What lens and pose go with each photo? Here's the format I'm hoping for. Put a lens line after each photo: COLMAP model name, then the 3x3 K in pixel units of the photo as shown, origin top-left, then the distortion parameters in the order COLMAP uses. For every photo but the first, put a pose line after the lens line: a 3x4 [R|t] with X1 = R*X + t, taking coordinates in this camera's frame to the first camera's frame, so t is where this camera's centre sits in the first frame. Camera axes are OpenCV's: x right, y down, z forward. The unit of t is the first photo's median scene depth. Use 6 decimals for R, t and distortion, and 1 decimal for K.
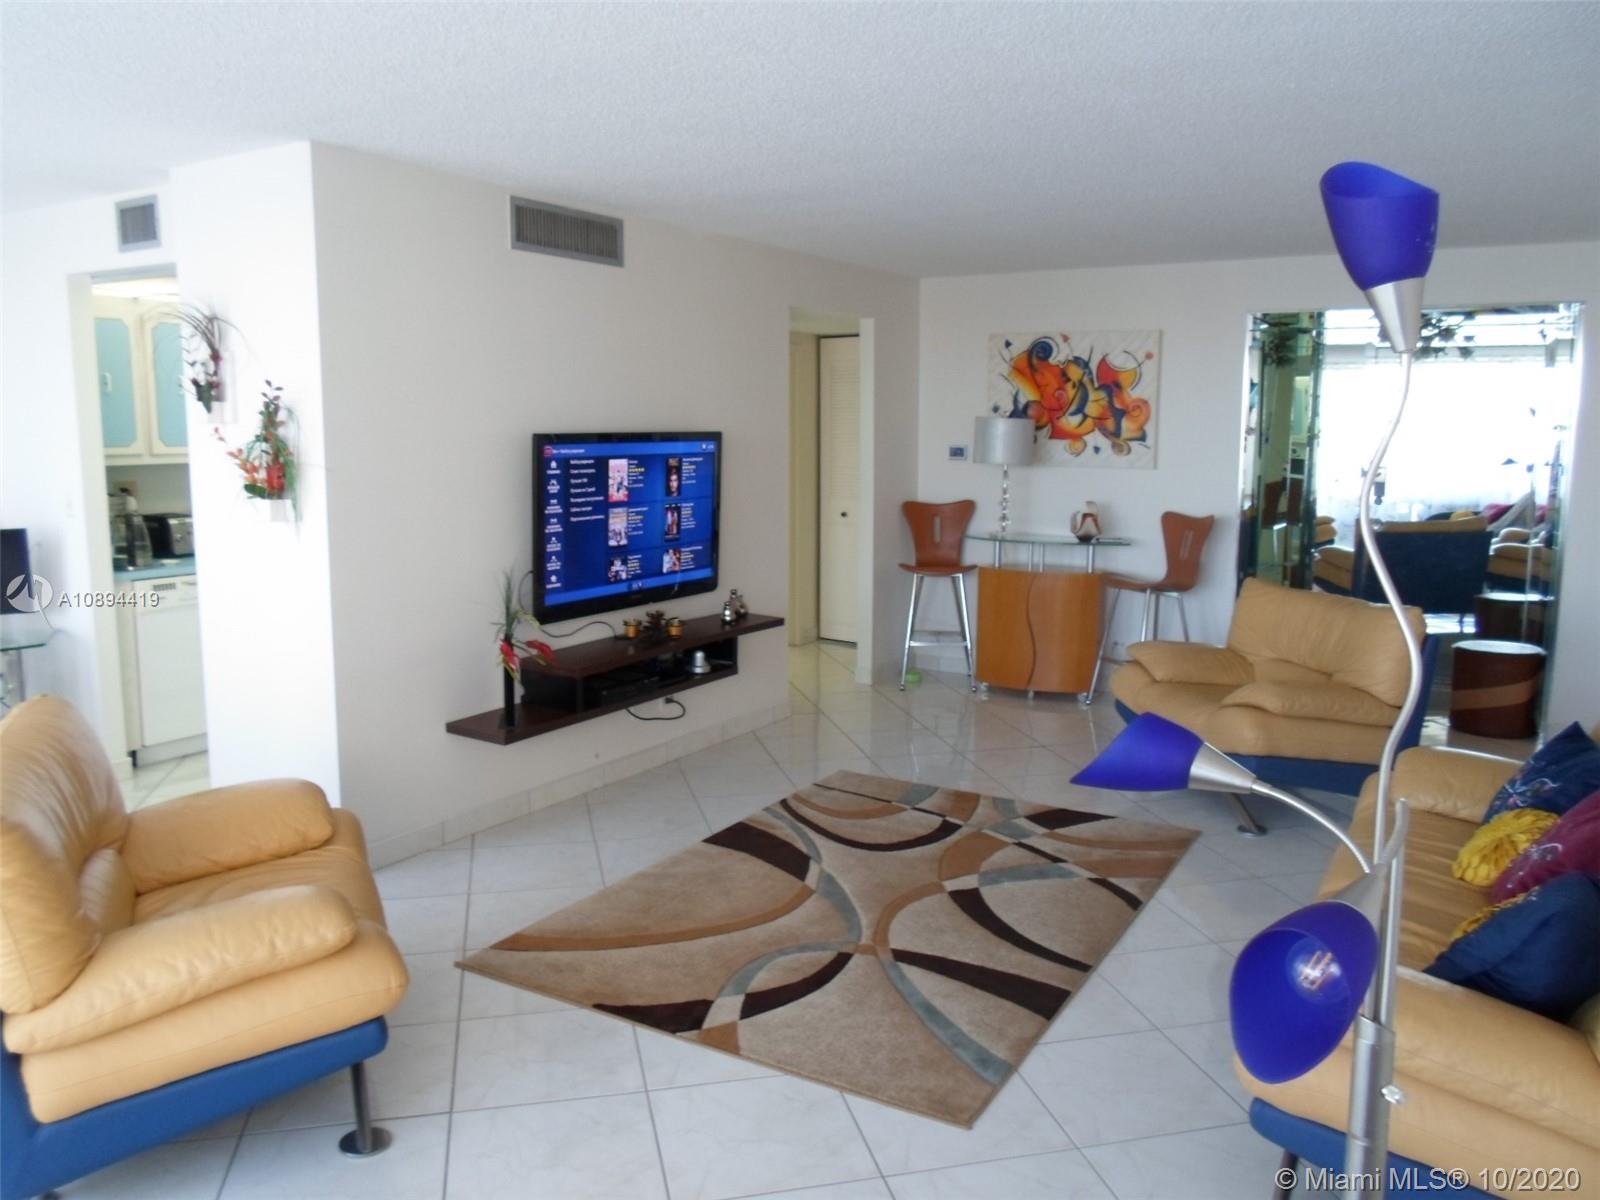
lens RADIAL K [[1198.1, 0, 804.9], [0, 1198.1, 589.1], [0, 0, 1]] dist [-0.030239, -0.000133]
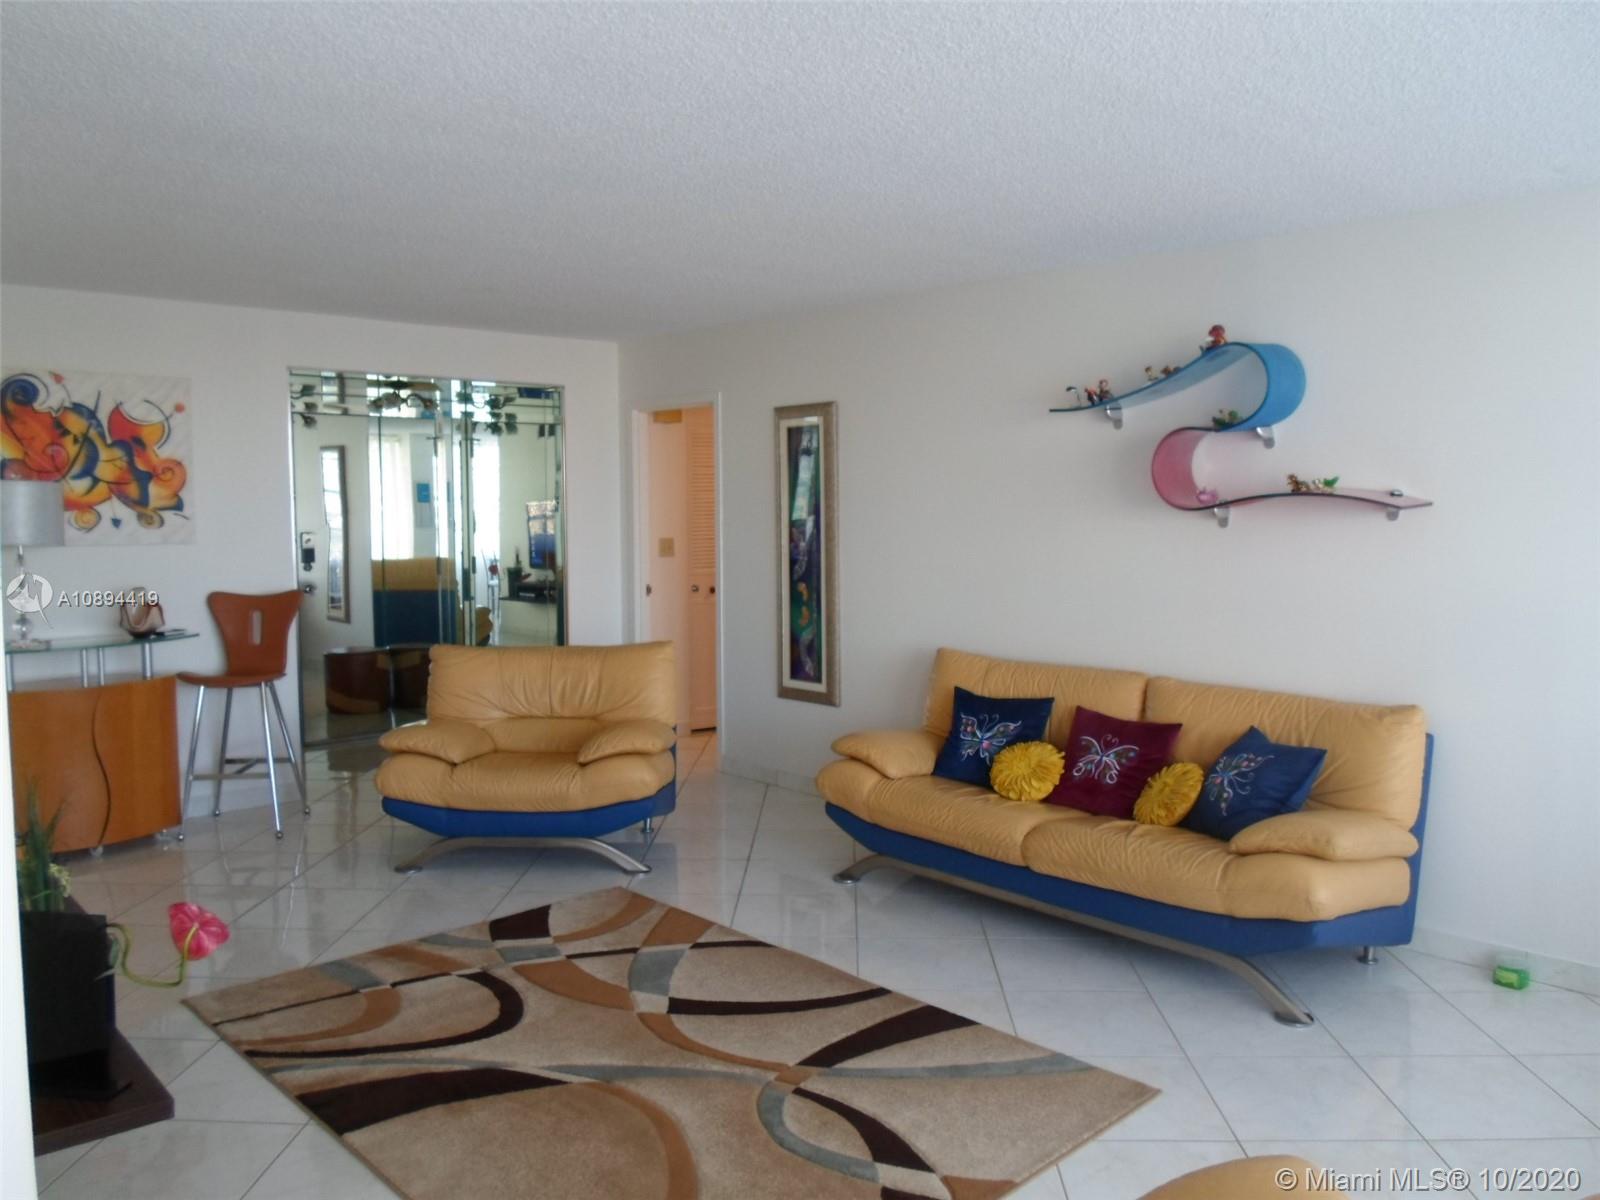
lens RADIAL K [[1198.1, 0, 804.9], [0, 1198.1, 589.1], [0, 0, 1]] dist [-0.030239, -0.000133]
pose [[0.287180, -0.077452, 0.954740, -0.517192], [0.136619, 0.989848, 0.039206, -0.057981], [-0.948084, 0.119176, 0.294846, 0.478033]]
